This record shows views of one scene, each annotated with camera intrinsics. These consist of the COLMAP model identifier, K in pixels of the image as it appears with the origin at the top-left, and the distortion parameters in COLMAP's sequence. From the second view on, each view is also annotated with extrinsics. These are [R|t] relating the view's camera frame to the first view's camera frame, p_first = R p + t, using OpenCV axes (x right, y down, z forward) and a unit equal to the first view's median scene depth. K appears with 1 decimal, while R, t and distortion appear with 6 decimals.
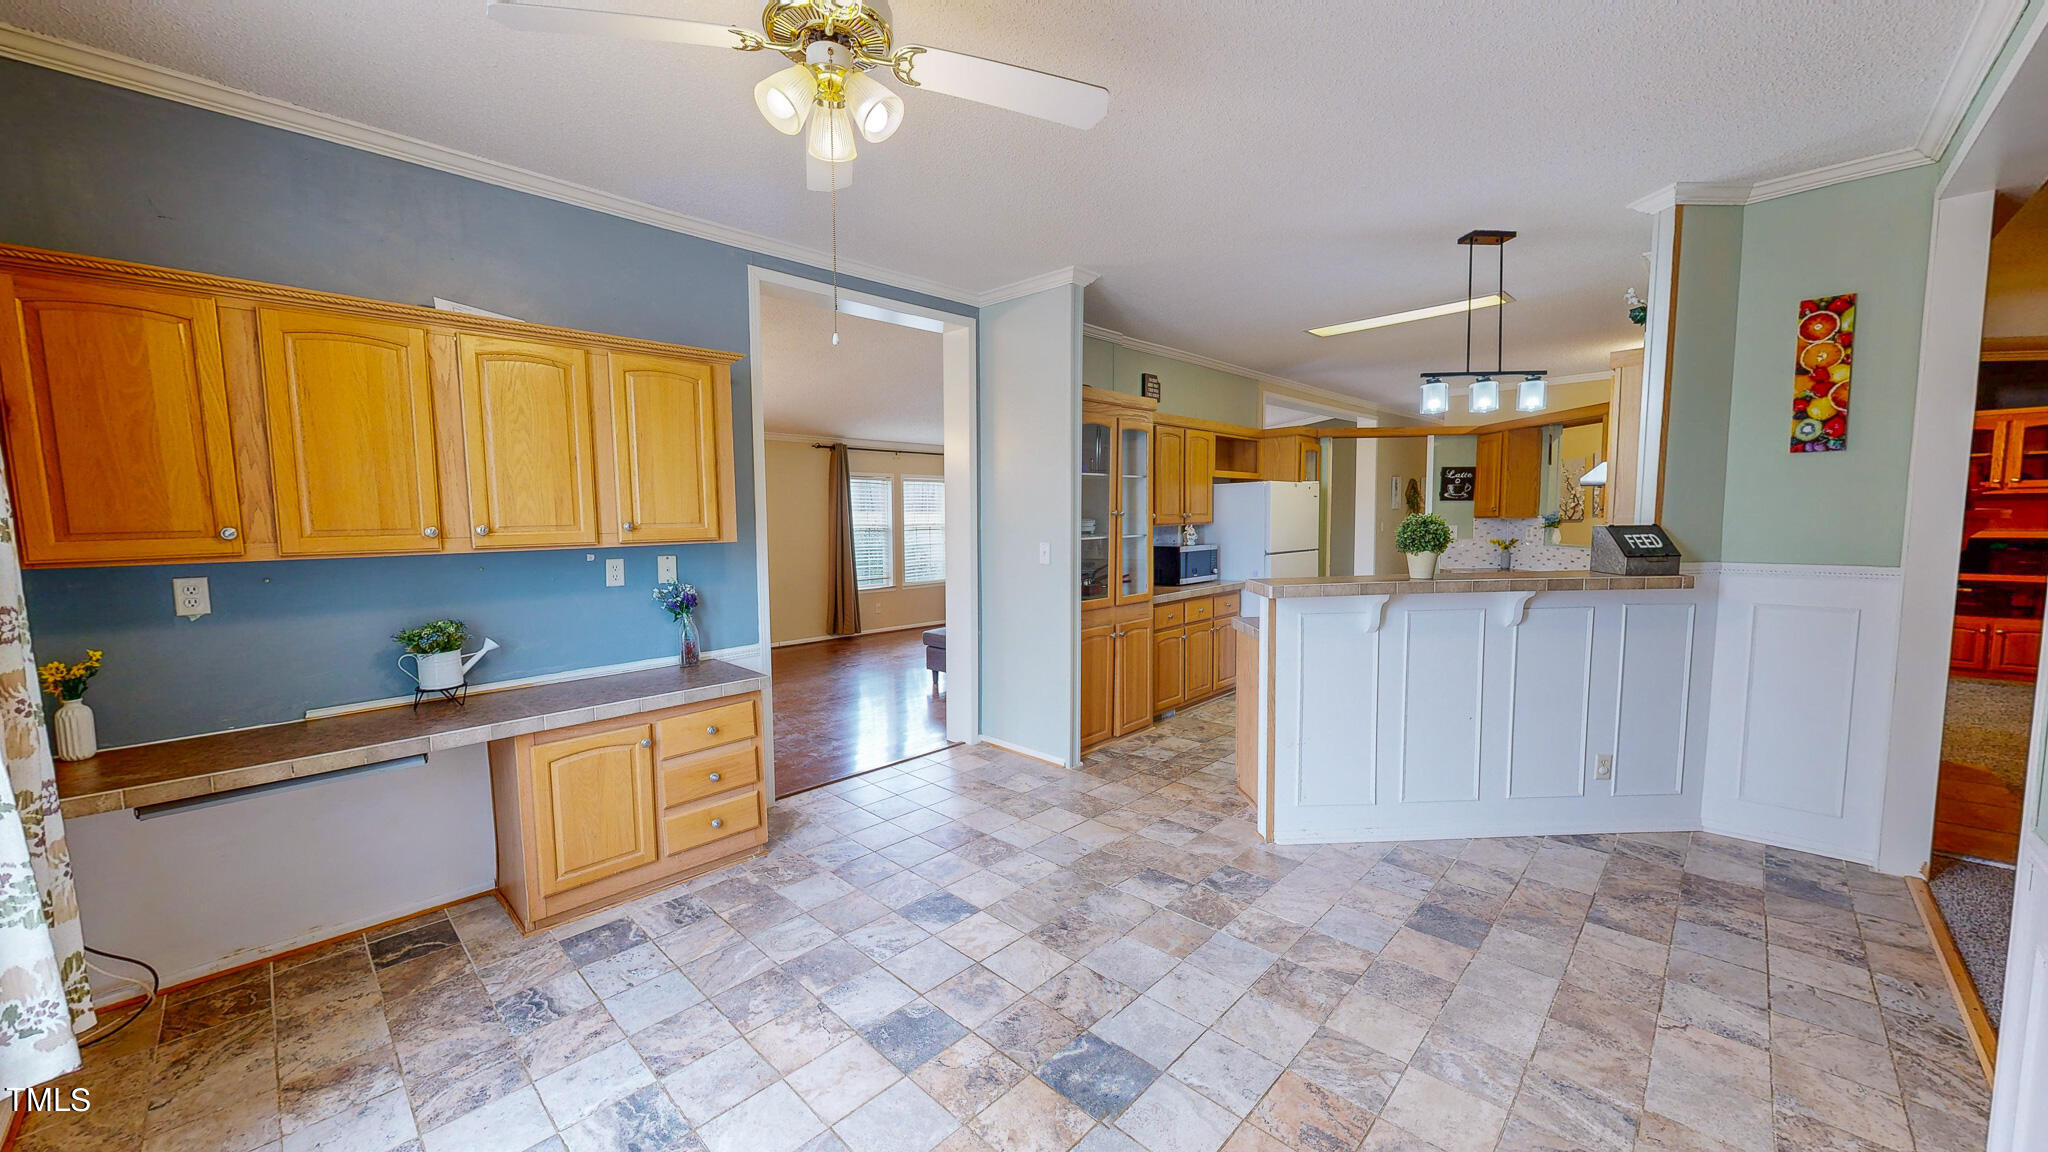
lens RADIAL K [[762.9, 0, 1030.3], [0, 762.9, 579.0], [0, 0, 1]] dist [0.000451, -0.000033]
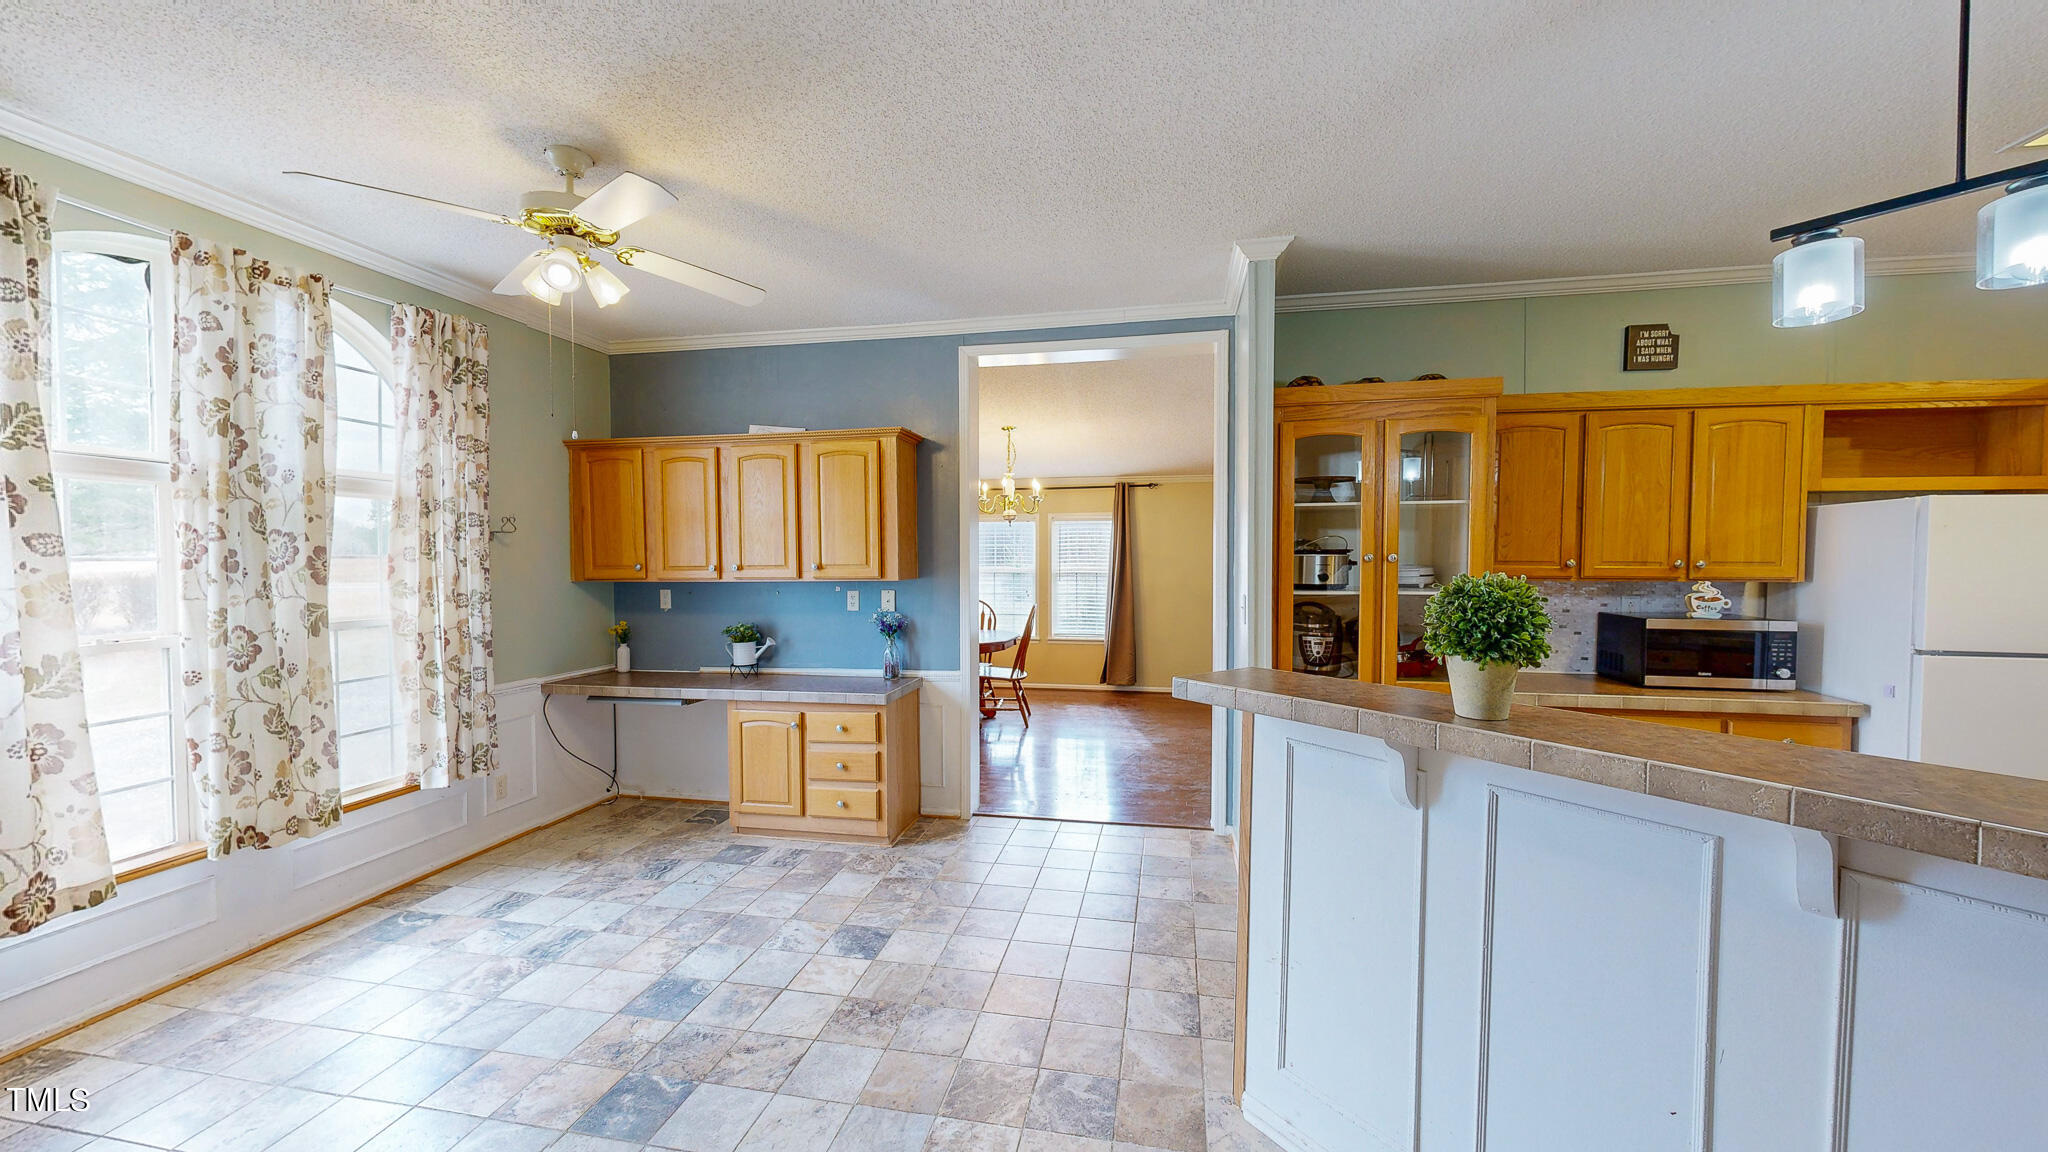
lens RADIAL K [[762.9, 0, 1020.0], [0, 762.9, 575.8], [0, 0, 1]] dist [0.000451, -0.000033]
pose [[0.538346, 0.032265, -0.842106, 0.854032], [-0.073783, 0.997234, -0.008960, -0.070067], [0.839488, 0.066956, 0.539237, 0.584462]]
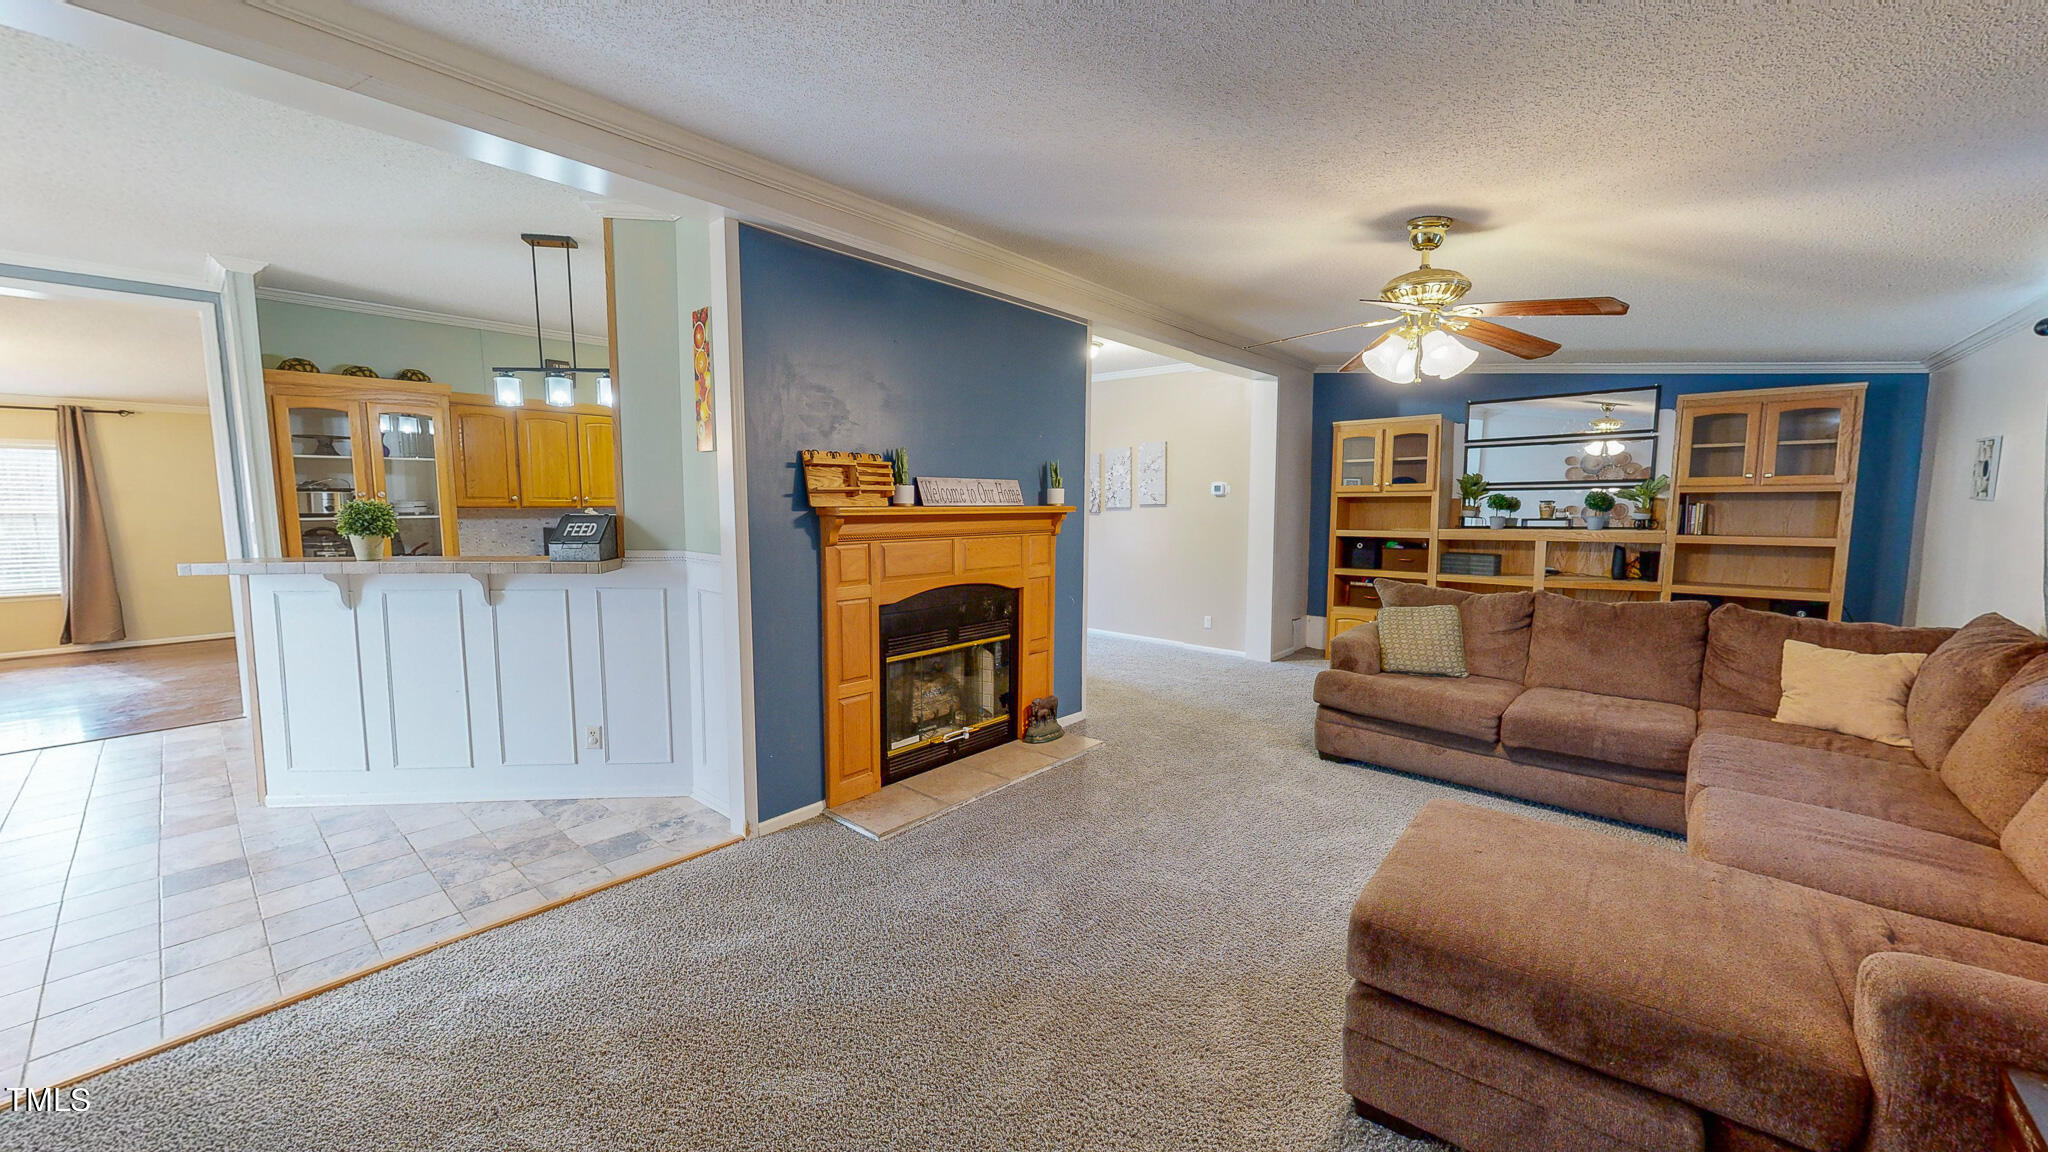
lens RADIAL K [[762.9, 0, 1030.8], [0, 762.9, 589.3], [0, 0, 1]] dist [0.000451, -0.000033]
pose [[0.999082, 0.014886, 0.040173, 1.591521], [-0.016133, 0.999392, 0.030917, -0.011312], [-0.039688, -0.031537, 0.998714, -0.125245]]
